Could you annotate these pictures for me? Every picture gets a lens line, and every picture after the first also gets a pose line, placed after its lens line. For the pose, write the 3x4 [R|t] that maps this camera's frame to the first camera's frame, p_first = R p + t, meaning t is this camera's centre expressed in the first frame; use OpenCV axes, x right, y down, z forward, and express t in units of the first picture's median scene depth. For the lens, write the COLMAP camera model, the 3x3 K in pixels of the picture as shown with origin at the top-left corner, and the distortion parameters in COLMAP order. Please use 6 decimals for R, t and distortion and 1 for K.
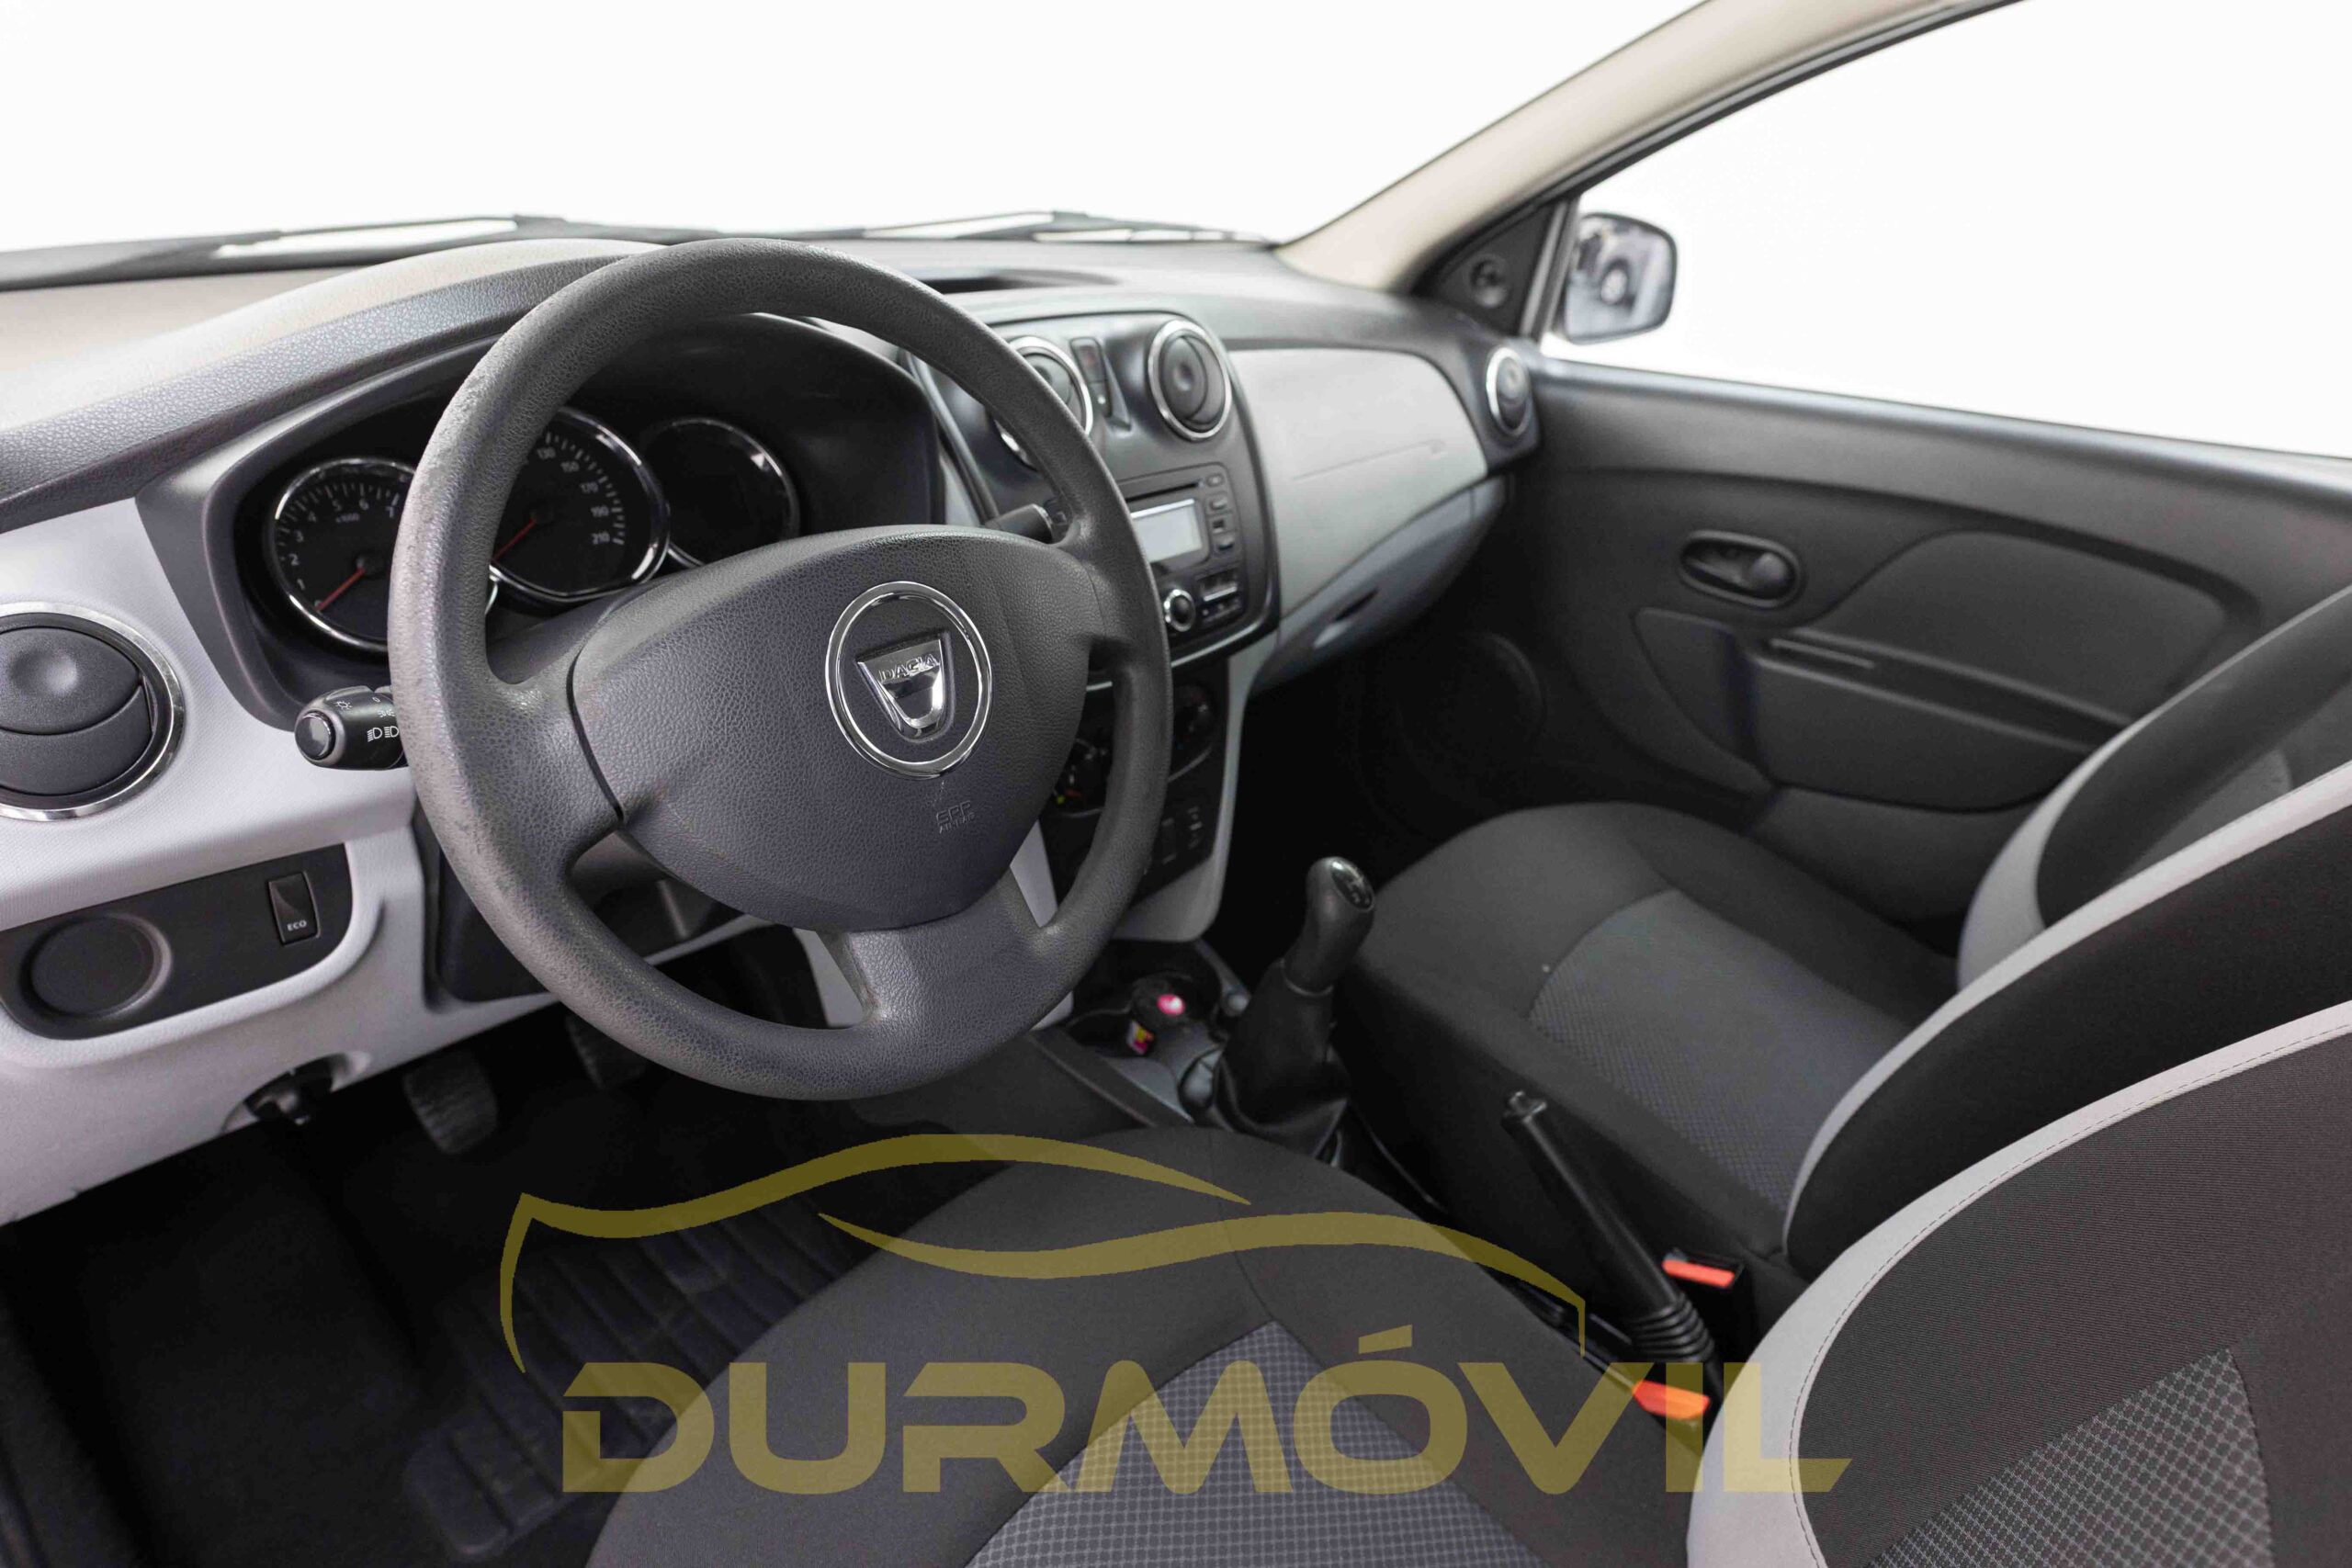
lens RADIAL K [[1316.6, 0, 1176.0], [0, 1316.6, 784.0], [0, 0, 1]] dist [-0.000311, 0.000383]
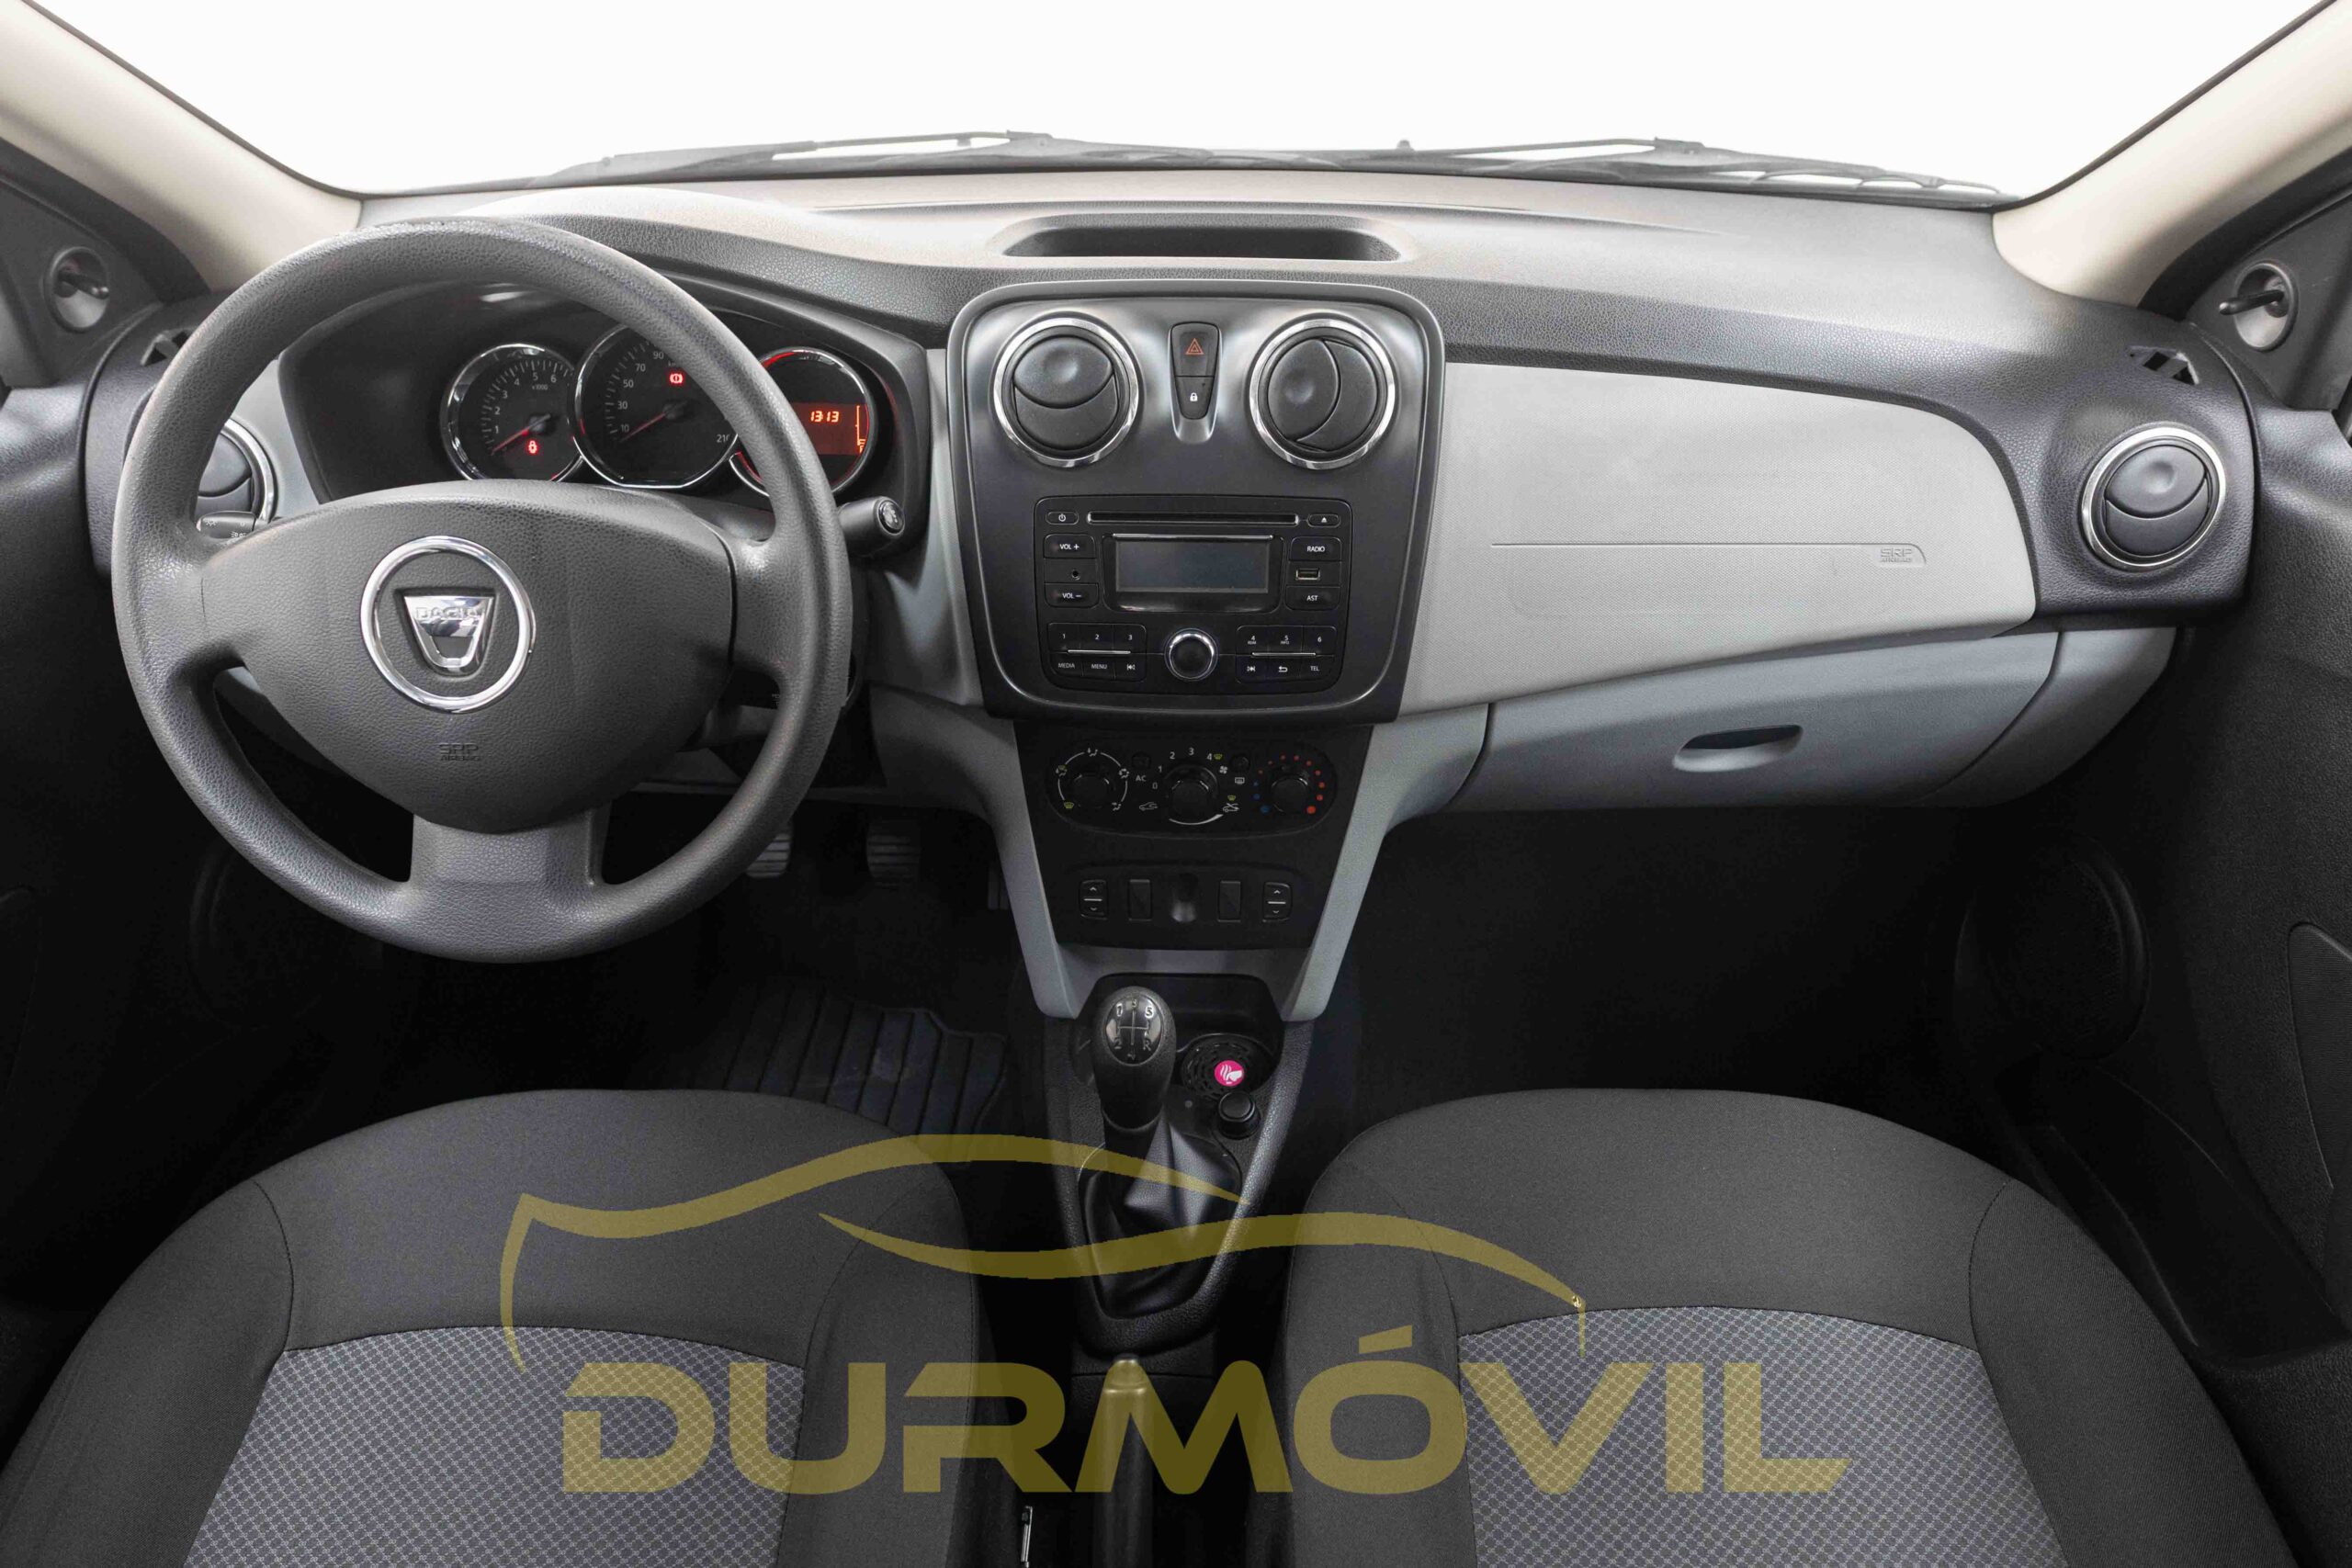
lens RADIAL K [[1368.6, 0, 1213.7], [0, 1368.6, 785.9], [0, 0, 1]] dist [-0.000332, -0.000796]
pose [[0.640500, 0.373362, -0.671089, 0.580305], [-0.317913, 0.924376, 0.210857, -0.223318], [0.699065, 0.078293, 0.710759, 0.350779]]
